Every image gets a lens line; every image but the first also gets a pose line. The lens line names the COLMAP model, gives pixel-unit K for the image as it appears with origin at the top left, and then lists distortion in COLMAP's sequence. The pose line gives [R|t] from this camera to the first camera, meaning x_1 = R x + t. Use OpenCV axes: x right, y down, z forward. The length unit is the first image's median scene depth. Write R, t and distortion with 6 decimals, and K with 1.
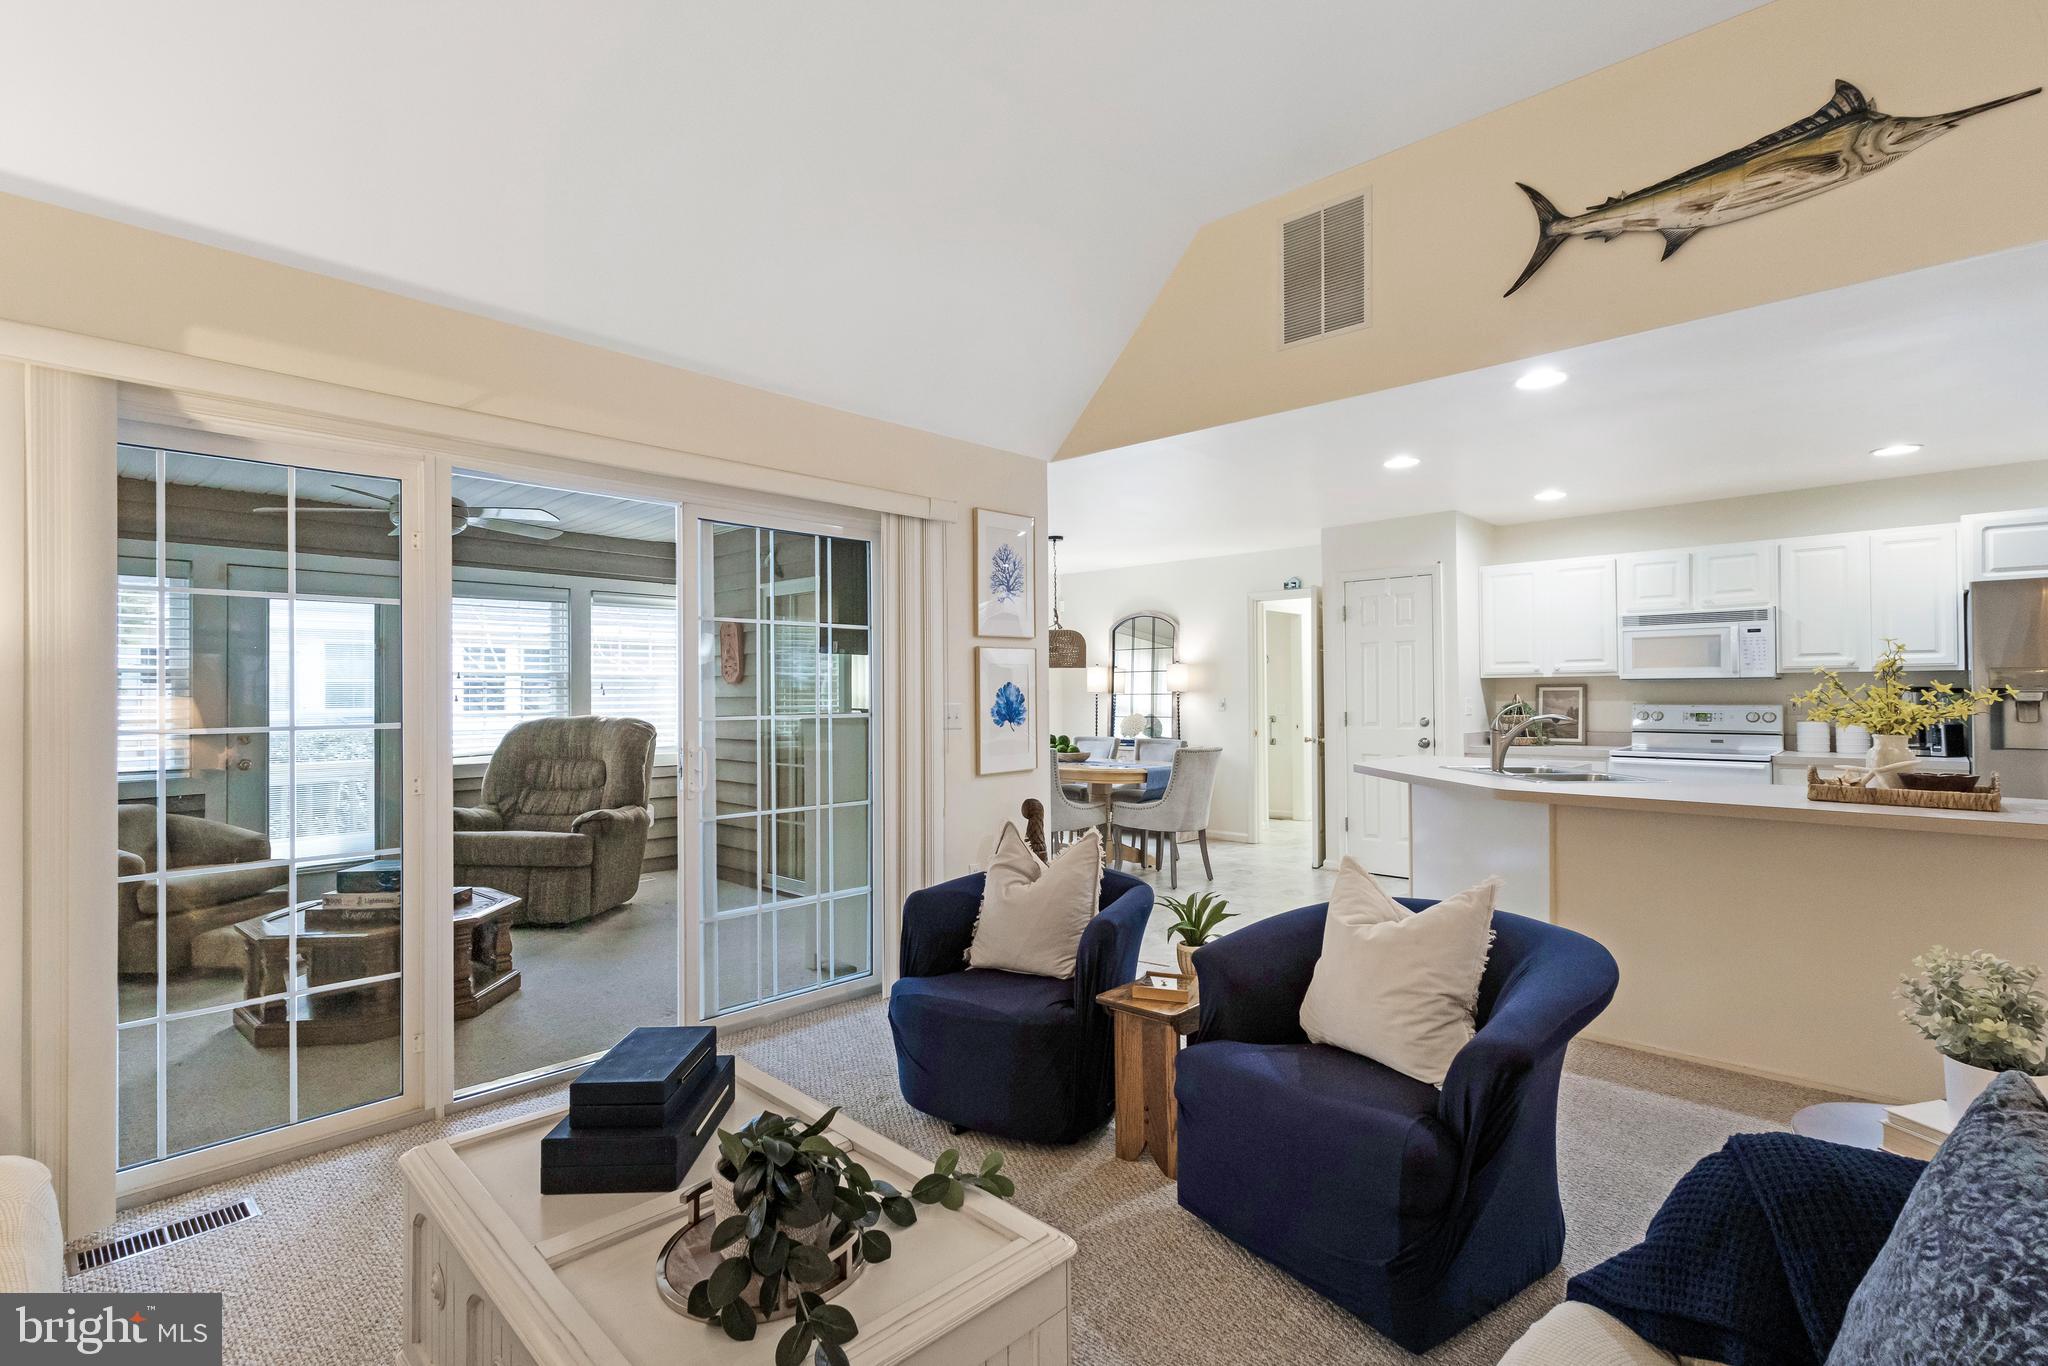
lens RADIAL K [[954.0, 0, 1024.0], [0, 954.0, 683.0], [0, 0, 1]] dist [-0.000705, -0.000216]
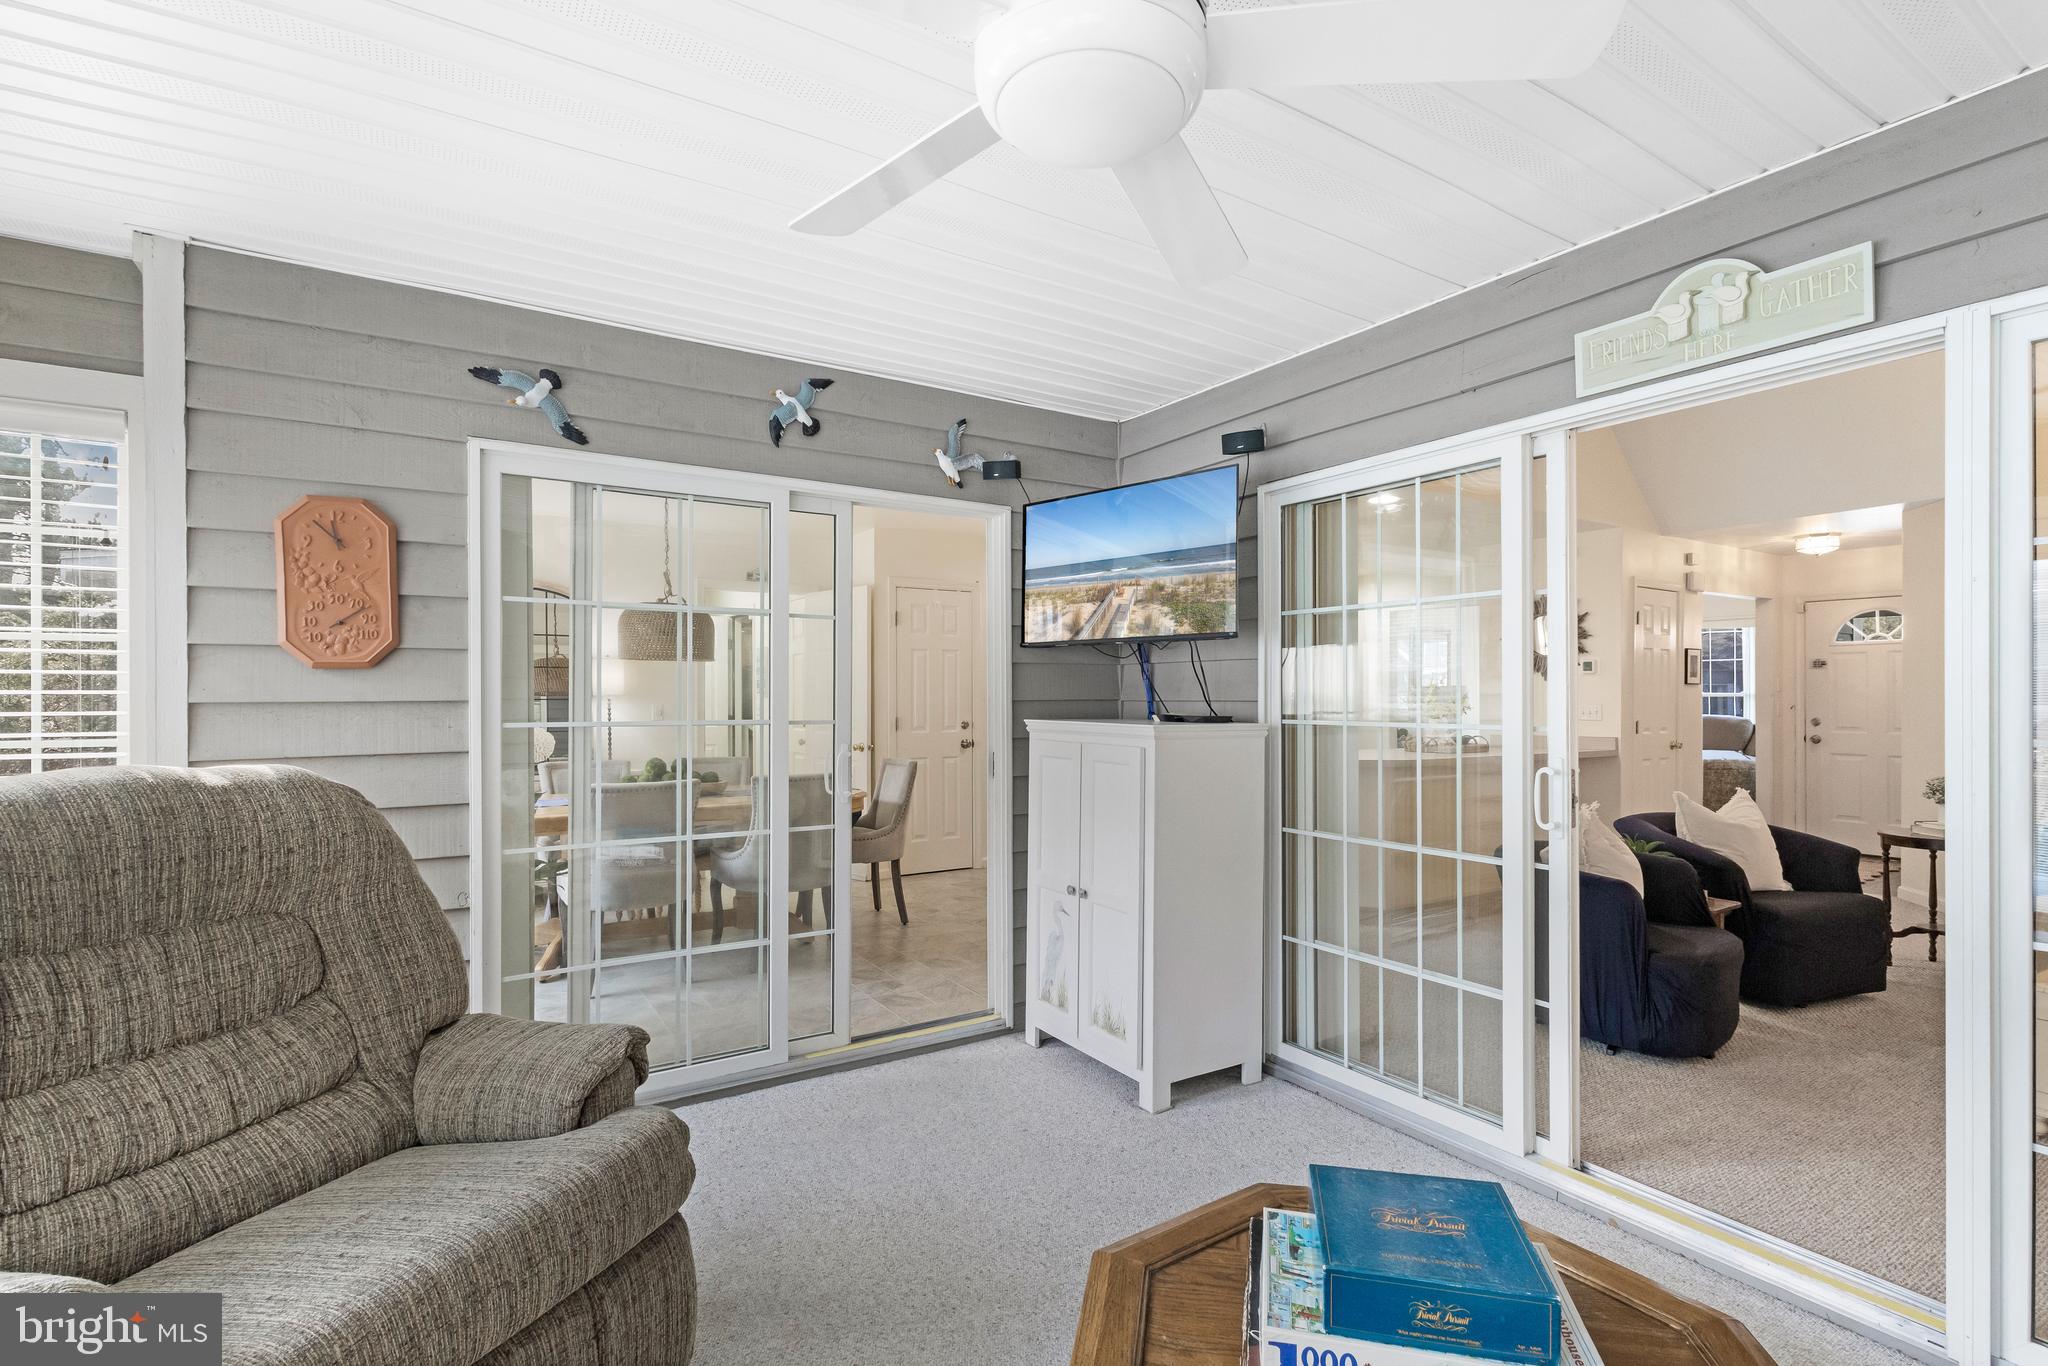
lens RADIAL K [[948.1, 0, 1024.0], [0, 948.1, 683.0], [0, 0, 1]] dist [-0.001611, 0.000124]
pose [[0.247570, 0.018578, 0.968692, -0.945643], [-0.011631, 0.999801, -0.016202, 0.015000], [-0.968800, -0.007255, 0.247737, 1.003543]]
